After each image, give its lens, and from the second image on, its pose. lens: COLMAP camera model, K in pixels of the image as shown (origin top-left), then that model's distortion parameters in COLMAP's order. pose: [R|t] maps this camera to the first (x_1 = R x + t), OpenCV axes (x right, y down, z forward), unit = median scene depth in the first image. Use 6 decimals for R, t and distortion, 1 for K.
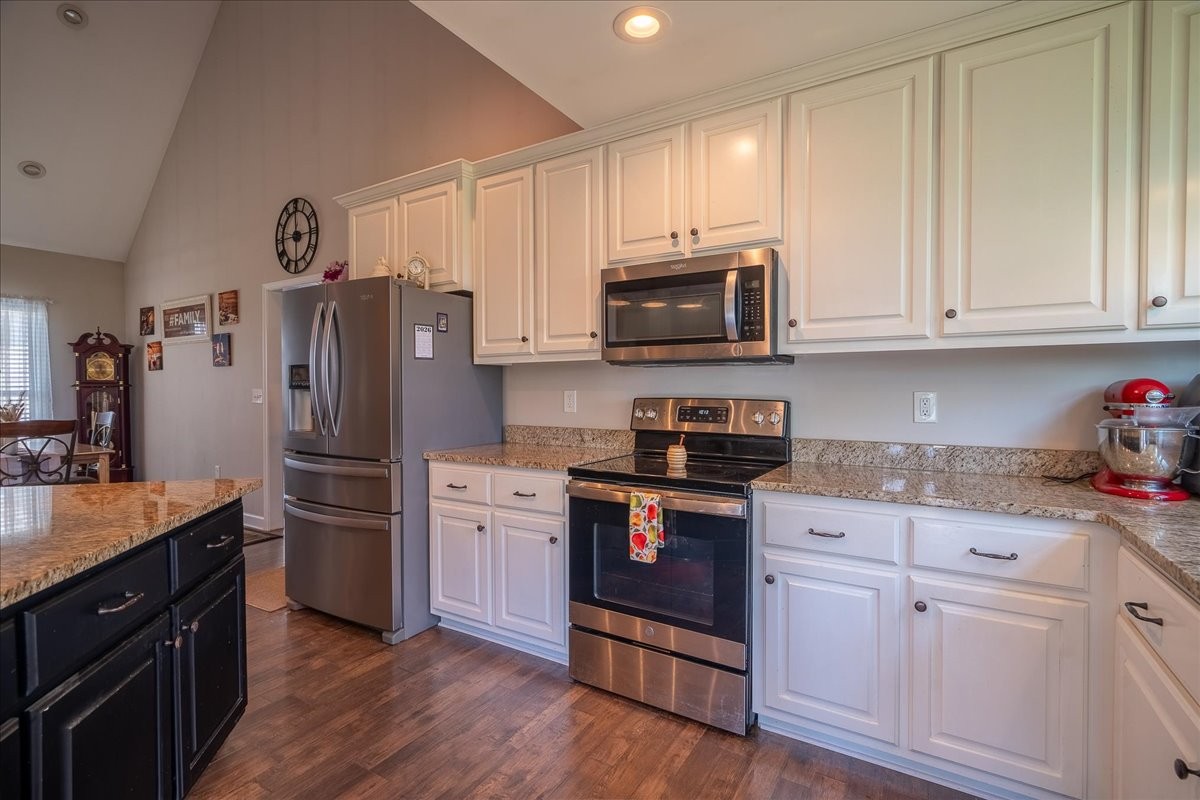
lens RADIAL K [[530.0, 0, 608.3], [0, 530.0, 400.8], [0, 0, 1]] dist [0.000298, 0.000921]
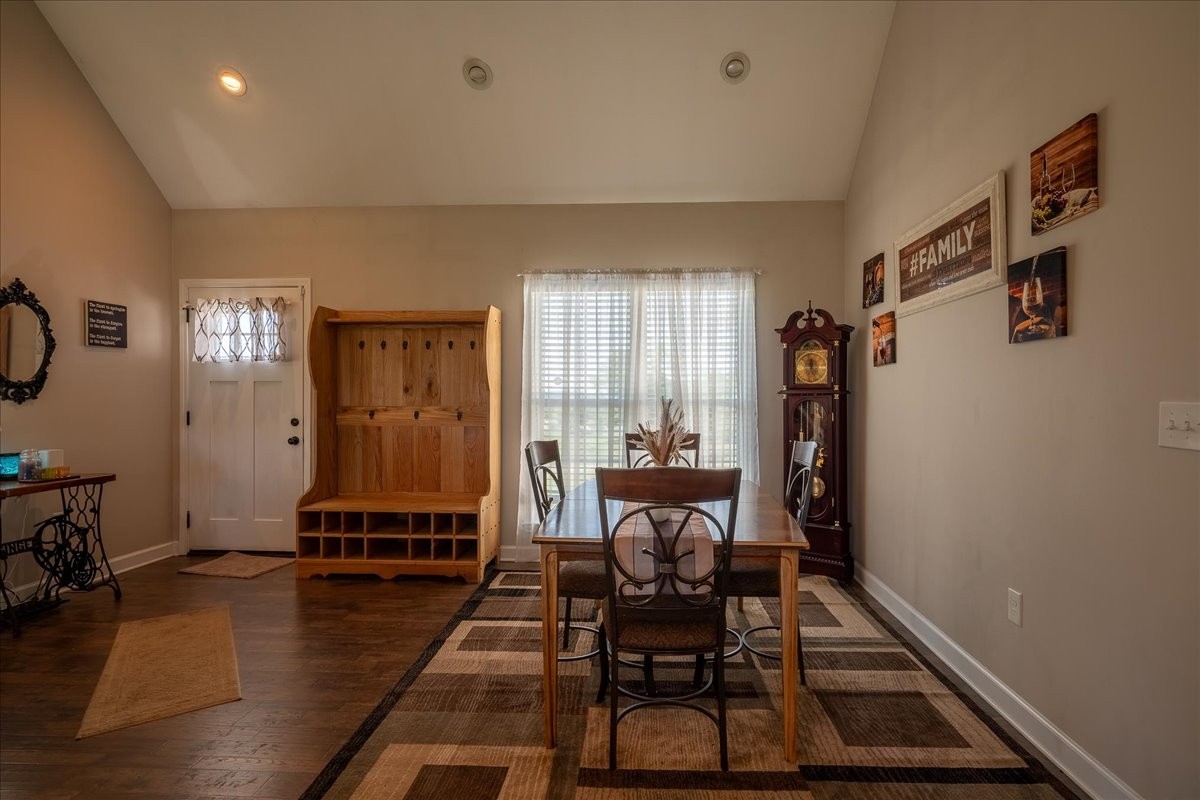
lens RADIAL K [[572.7, 0, 606.9], [0, 572.7, 395.4], [0, 0, 1]] dist [0.001831, 0.000298]
pose [[0.415245, 0.000848, -0.909709, -0.433155], [-0.024507, 0.999647, -0.010254, -0.012190], [0.909379, 0.026553, 0.415120, 0.492532]]
